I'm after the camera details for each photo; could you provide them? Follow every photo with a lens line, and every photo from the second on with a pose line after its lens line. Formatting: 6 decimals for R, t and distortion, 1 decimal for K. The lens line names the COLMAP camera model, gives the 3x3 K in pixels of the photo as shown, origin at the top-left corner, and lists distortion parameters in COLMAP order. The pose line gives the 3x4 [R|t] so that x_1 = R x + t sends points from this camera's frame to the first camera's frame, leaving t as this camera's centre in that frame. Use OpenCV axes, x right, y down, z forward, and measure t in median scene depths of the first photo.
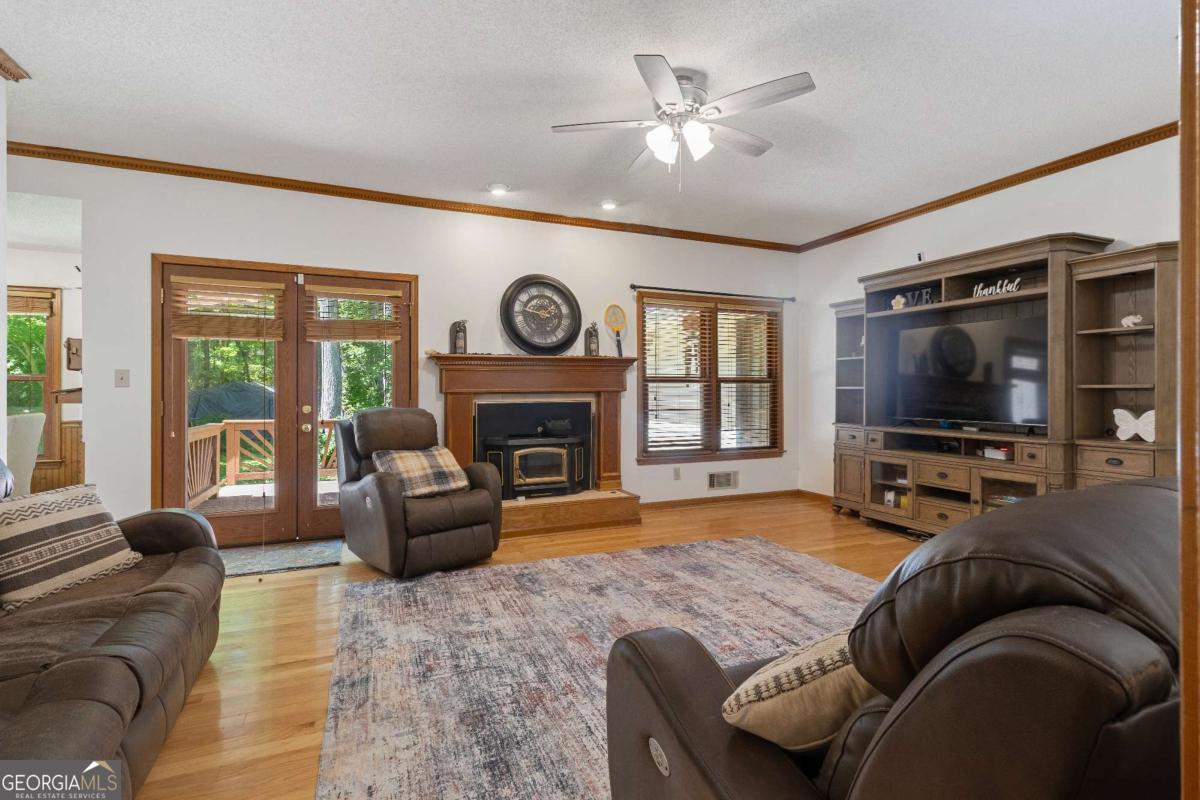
lens RADIAL K [[546.0, 0, 599.1], [0, 546.0, 391.8], [0, 0, 1]] dist [0.000047, -0.000180]
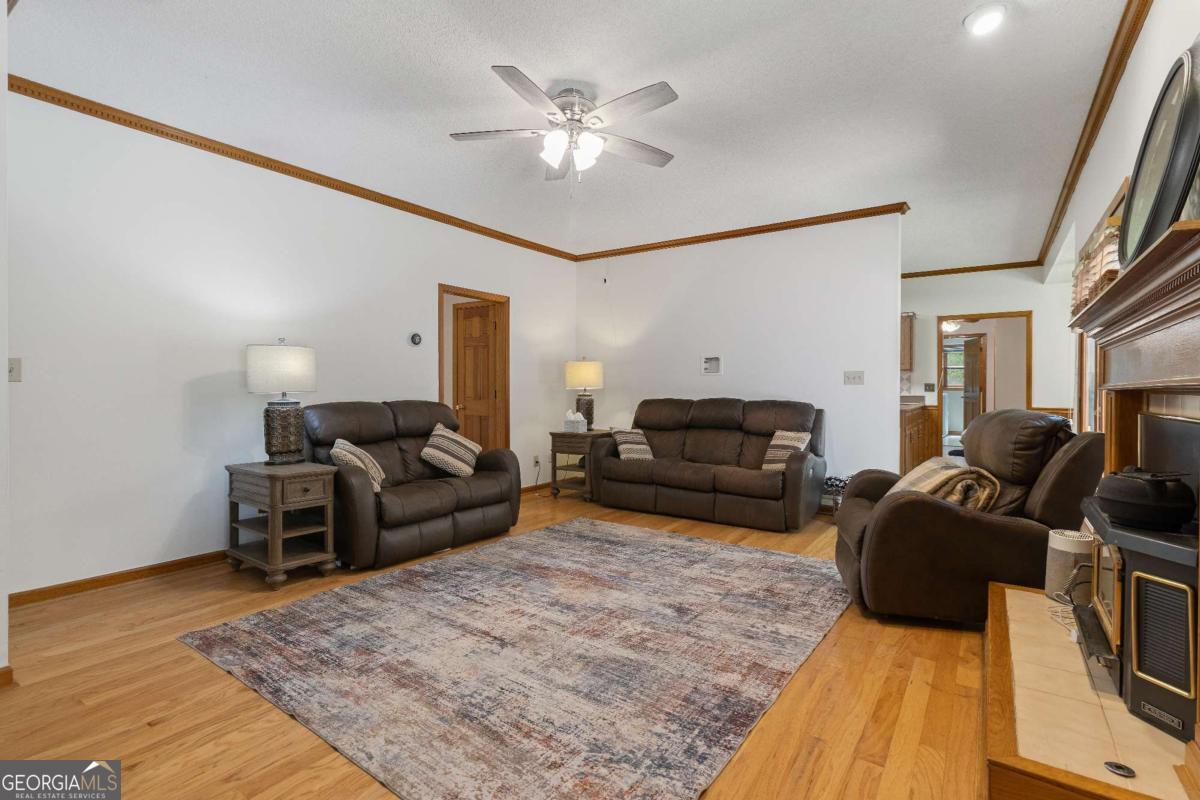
lens RADIAL K [[546.0, 0, 600.2], [0, 546.0, 394.4], [0, 0, 1]] dist [0.000047, -0.000180]
pose [[-0.840657, 0.007394, -0.541517, 0.589258], [0.000425, 0.999915, 0.012994, 0.001954], [0.541567, 0.010693, -0.840589, 1.686157]]
